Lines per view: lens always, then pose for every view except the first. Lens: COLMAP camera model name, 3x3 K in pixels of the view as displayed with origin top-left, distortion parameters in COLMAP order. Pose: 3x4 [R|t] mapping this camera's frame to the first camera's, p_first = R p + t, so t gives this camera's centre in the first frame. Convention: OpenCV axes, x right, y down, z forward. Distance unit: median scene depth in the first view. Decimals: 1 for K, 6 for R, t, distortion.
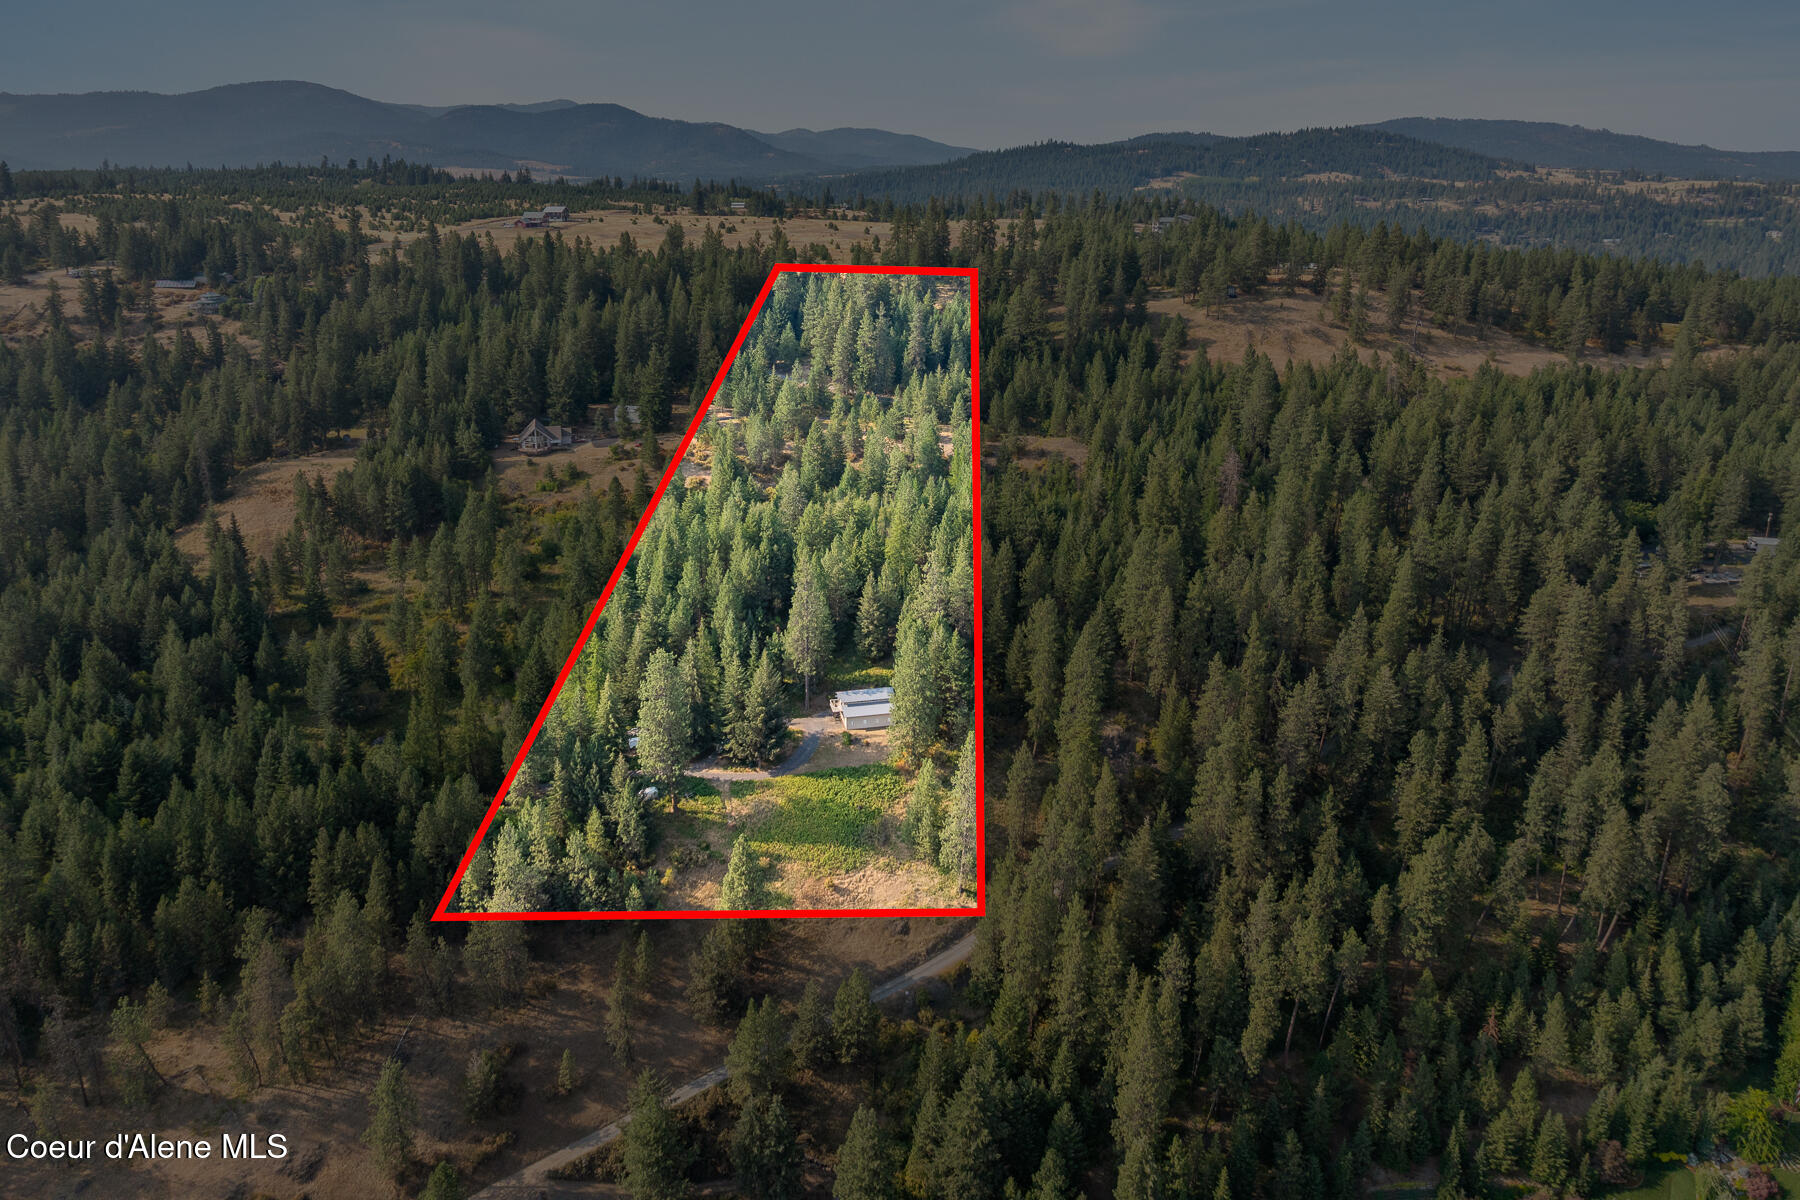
lens RADIAL K [[1276.0, 0, 900.0], [0, 1276.0, 600.0], [0, 0, 1]] dist [-0.034894, 0.039076]
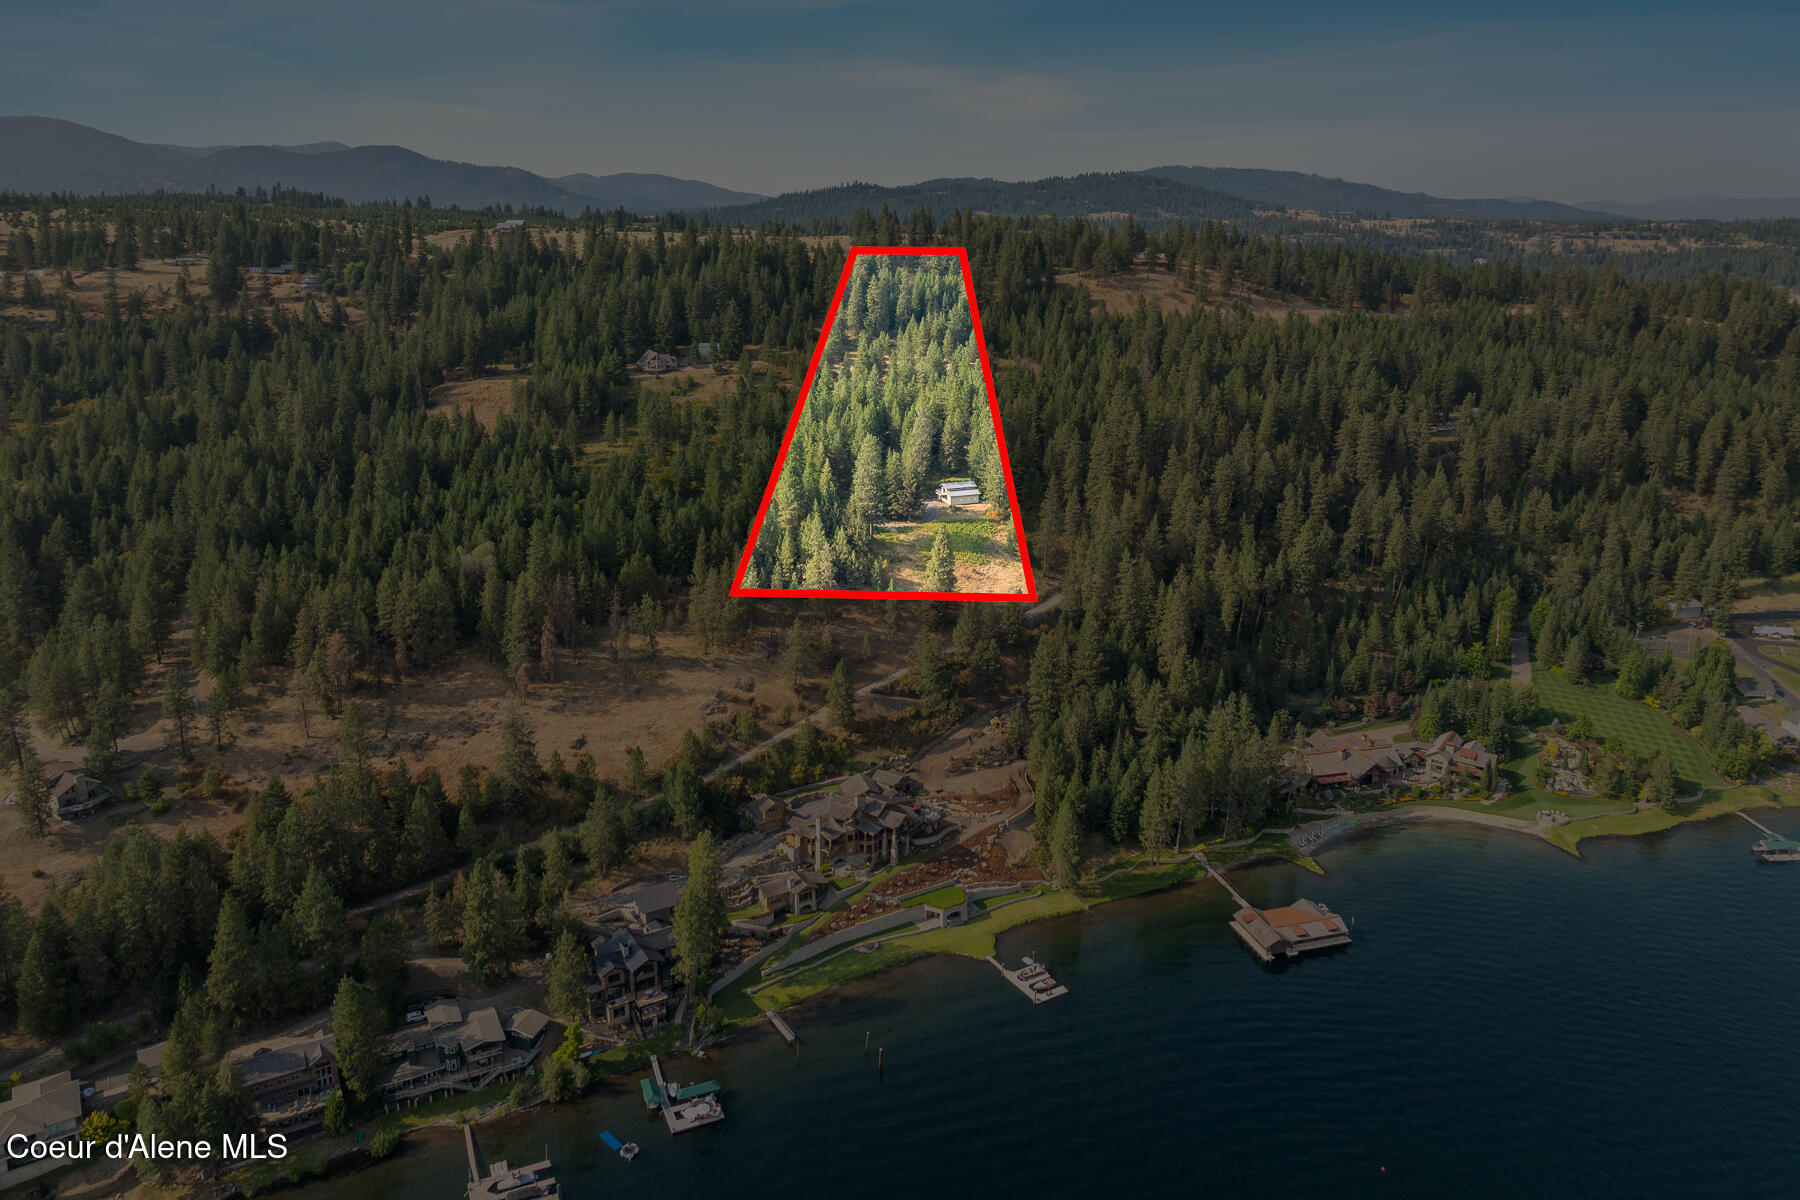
lens RADIAL K [[1261.1, 0, 900.0], [0, 1261.1, 600.0], [0, 0, 1]] dist [-0.009277, 0.002969]
pose [[0.986798, -0.043718, 0.155943, -0.283866], [0.048385, 0.998484, -0.026255, 0.206054], [-0.154559, 0.033454, 0.987417, -0.443647]]
